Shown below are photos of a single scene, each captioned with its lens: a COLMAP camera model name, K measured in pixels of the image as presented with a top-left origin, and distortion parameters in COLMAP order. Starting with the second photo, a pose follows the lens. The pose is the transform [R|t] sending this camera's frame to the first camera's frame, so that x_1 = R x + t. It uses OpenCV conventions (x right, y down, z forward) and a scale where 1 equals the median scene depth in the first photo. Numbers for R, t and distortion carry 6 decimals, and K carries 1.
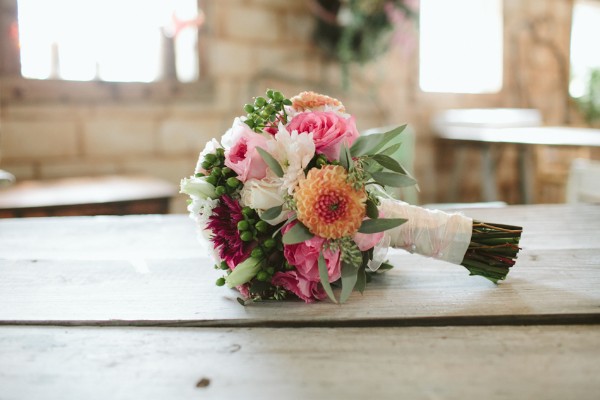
lens RADIAL K [[582.3, 0, 300.0], [0, 582.3, 200.0], [0, 0, 1]] dist [-0.081557, 0.111587]
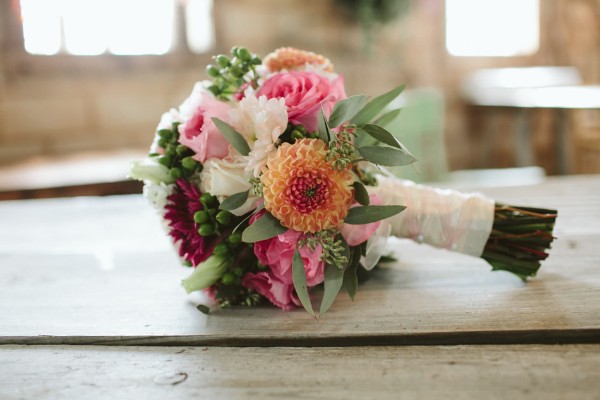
lens RADIAL K [[582.3, 0, 300.0], [0, 582.3, 200.0], [0, 0, 1]] dist [-0.081557, 0.111587]
pose [[0.998208, -0.019383, -0.056605, 0.084531], [0.022163, 0.998558, 0.048900, -0.015811], [0.055576, -0.050067, 0.997198, 0.210415]]
